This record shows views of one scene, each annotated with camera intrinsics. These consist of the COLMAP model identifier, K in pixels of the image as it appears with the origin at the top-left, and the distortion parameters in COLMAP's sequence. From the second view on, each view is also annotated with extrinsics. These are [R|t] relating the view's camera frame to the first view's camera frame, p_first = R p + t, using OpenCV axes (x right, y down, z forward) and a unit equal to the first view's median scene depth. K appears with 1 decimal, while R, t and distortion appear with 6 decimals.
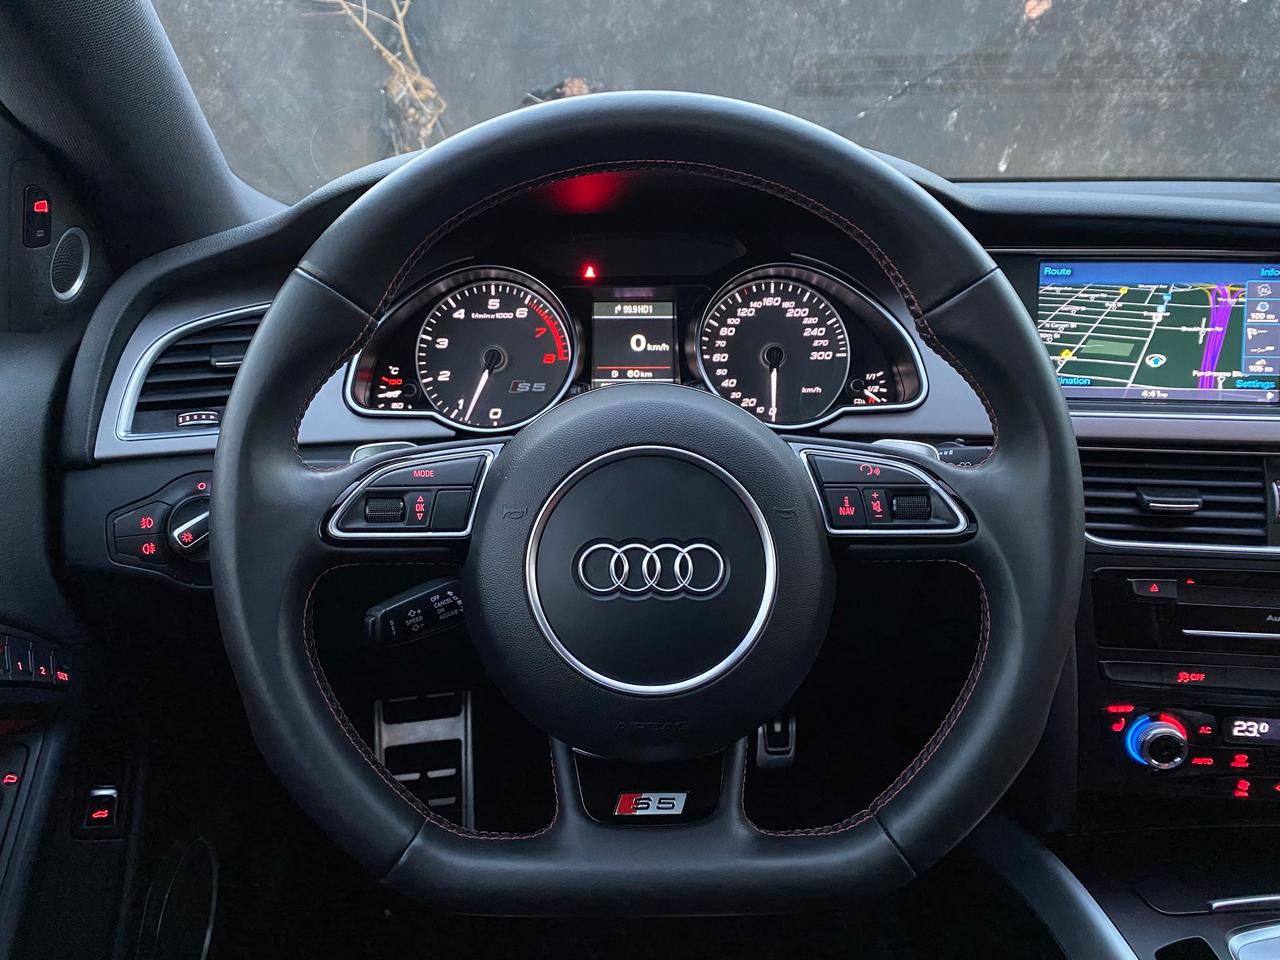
lens RADIAL K [[1009.7, 0, 619.7], [0, 1009.7, 496.3], [0, 0, 1]] dist [0.026046, -0.017338]
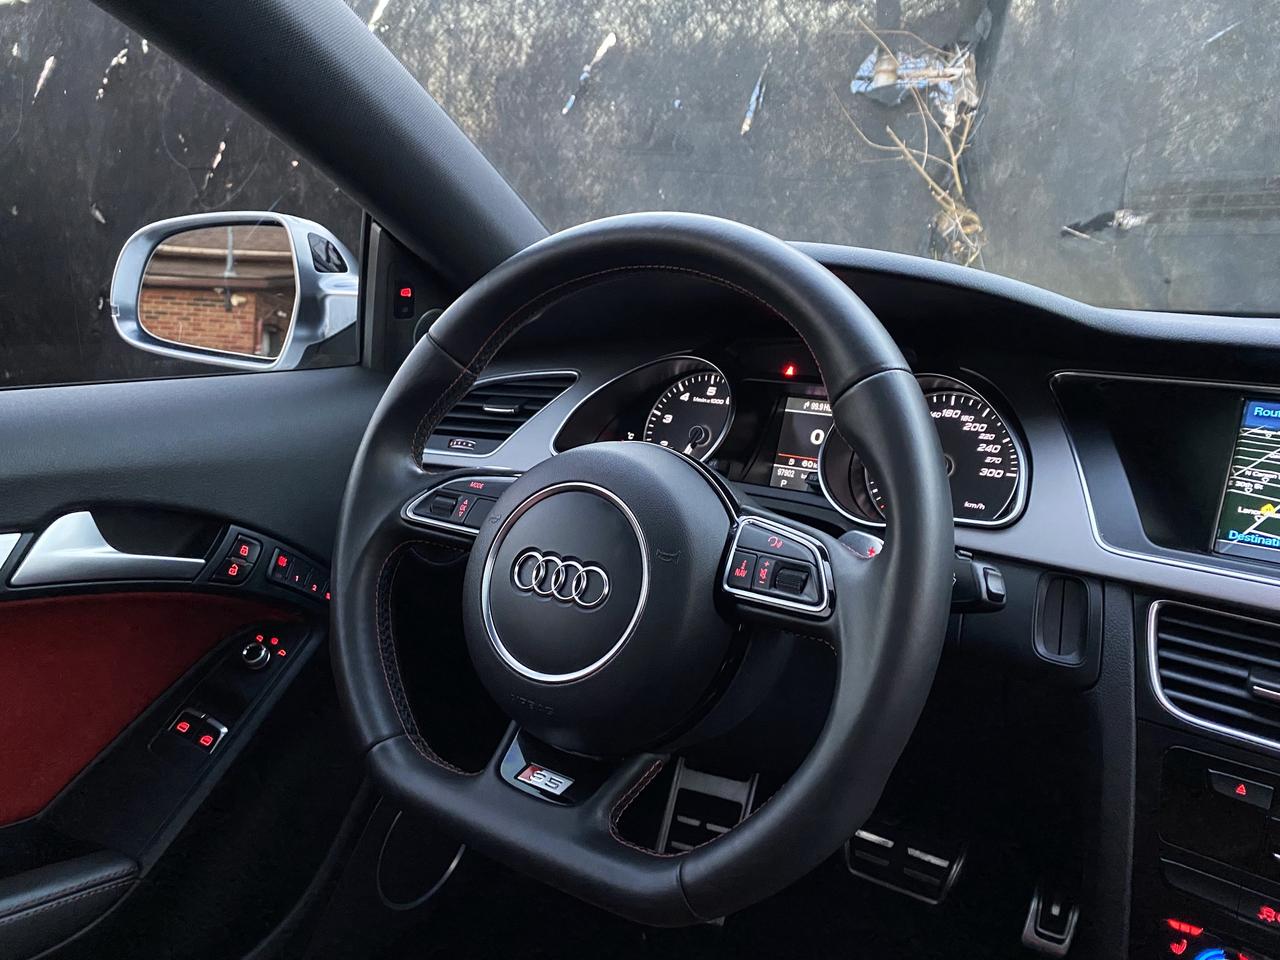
lens RADIAL K [[1009.7, 0, 619.5], [0, 1009.7, 490.6], [0, 0, 1]] dist [0.026046, -0.017338]
pose [[0.797021, 0.148651, -0.585373, 0.490637], [-0.223070, 0.973158, -0.056596, 0.012329], [0.561247, 0.175687, 0.808787, 0.013552]]
